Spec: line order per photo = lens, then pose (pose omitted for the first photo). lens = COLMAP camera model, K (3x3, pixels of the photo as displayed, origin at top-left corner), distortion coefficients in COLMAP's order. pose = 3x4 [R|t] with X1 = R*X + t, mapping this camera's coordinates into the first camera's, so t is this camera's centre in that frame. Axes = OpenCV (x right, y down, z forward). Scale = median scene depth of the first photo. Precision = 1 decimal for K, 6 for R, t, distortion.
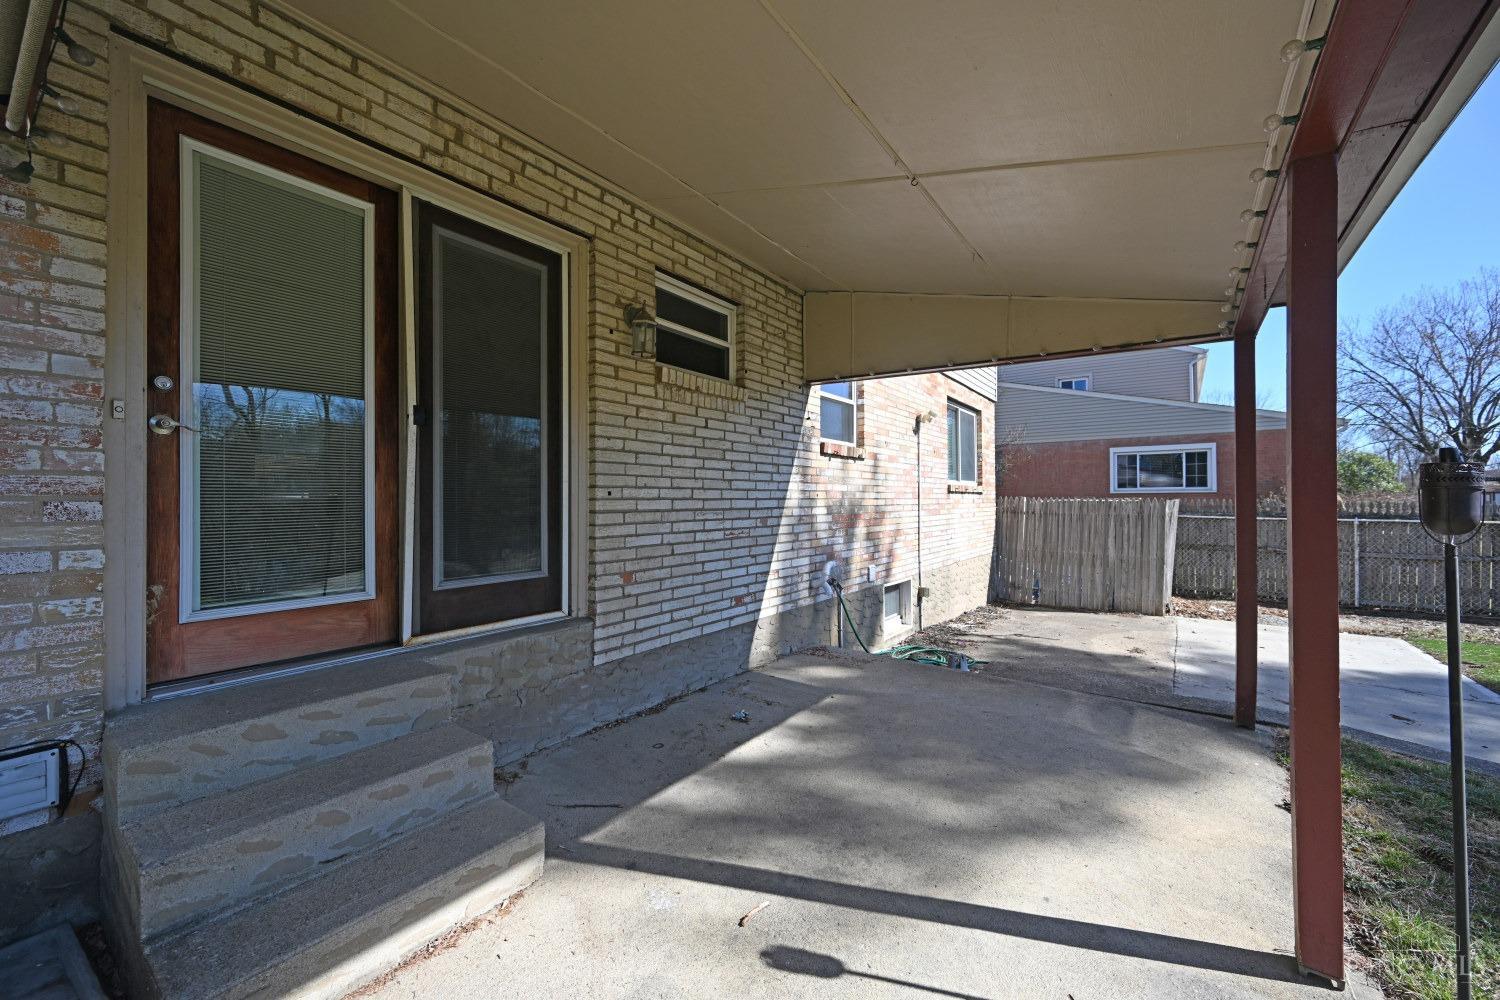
lens RADIAL K [[588.0, 0, 749.7], [0, 588.0, 501.7], [0, 0, 1]] dist [0.001855, 0.000064]
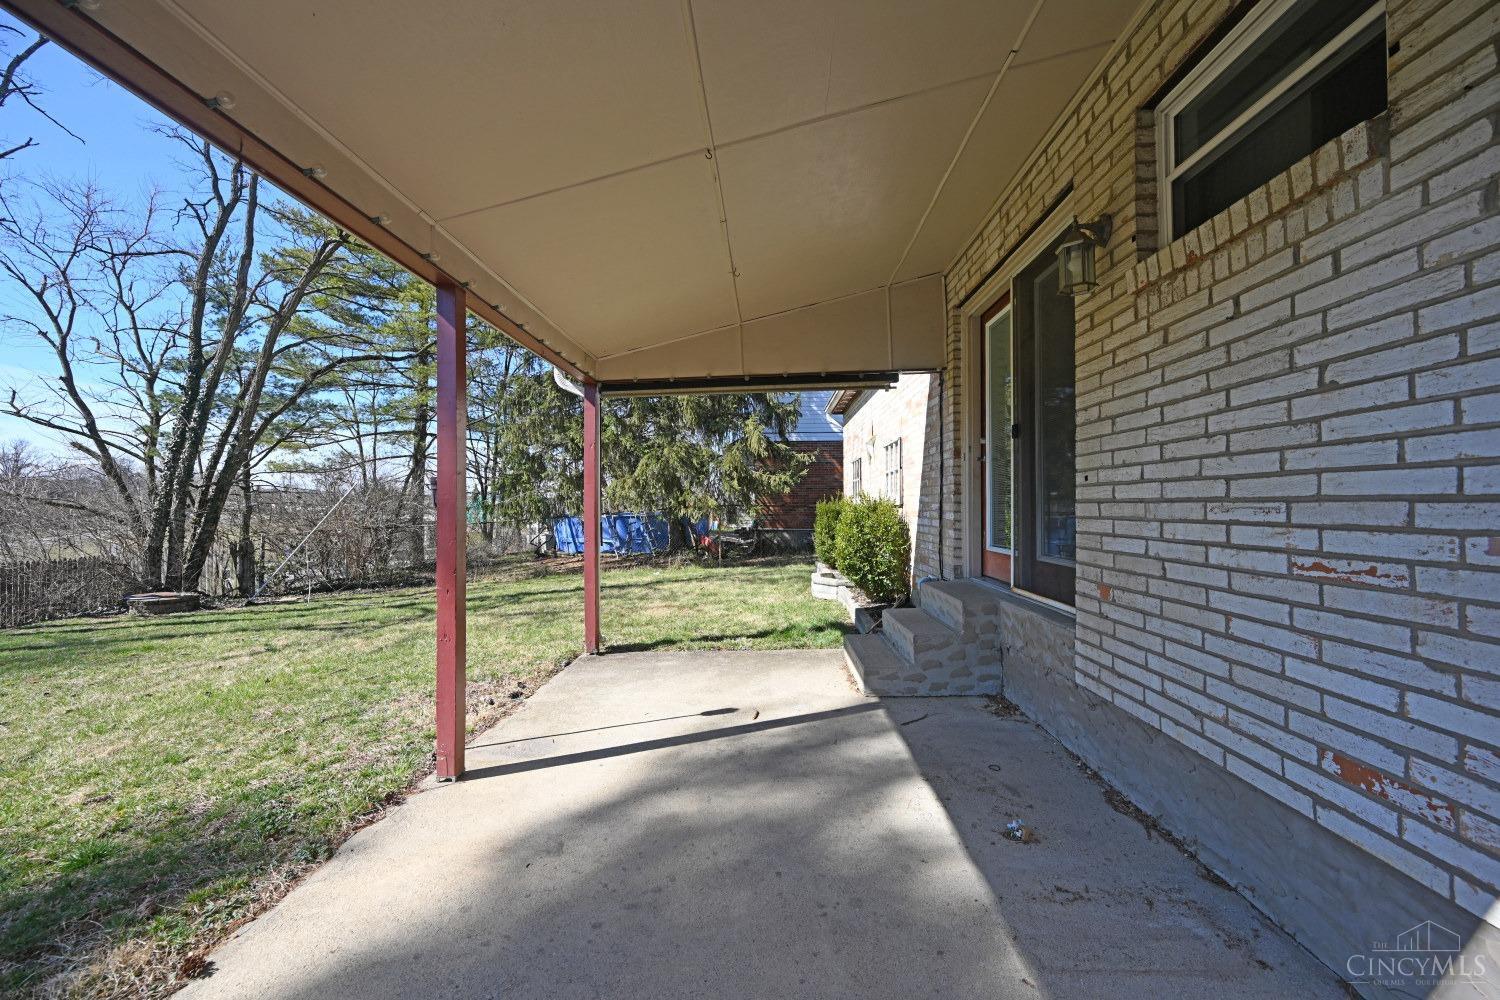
lens RADIAL K [[588.0, 0, 742.8], [0, 588.0, 497.2], [0, 0, 1]] dist [0.001855, 0.000064]
pose [[-0.835479, 0.001471, -0.549520, 0.505788], [0.008017, 0.999923, -0.009512, 0.013380], [0.549464, -0.012353, -0.835426, 1.211158]]
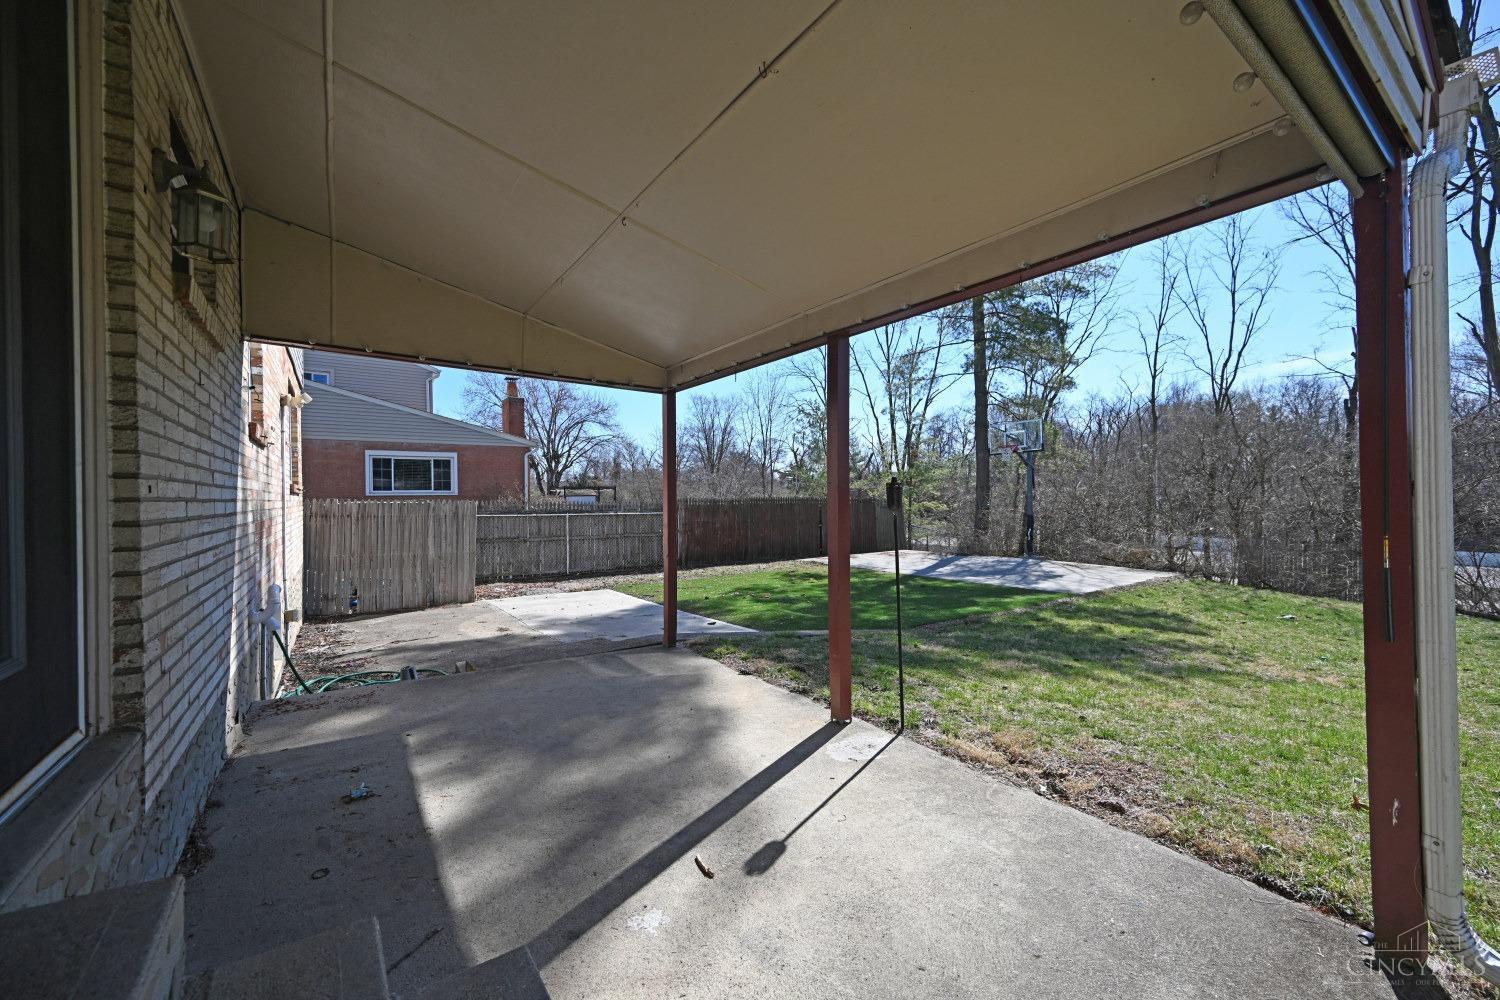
lens RADIAL K [[588.0, 0, 747.5], [0, 588.0, 498.2], [0, 0, 1]] dist [0.001855, 0.000064]
pose [[0.333878, 0.000874, 0.942616, -0.487677], [0.009102, 0.999950, -0.004151, 0.001258], [-0.942572, 0.009965, 0.333853, 0.258136]]
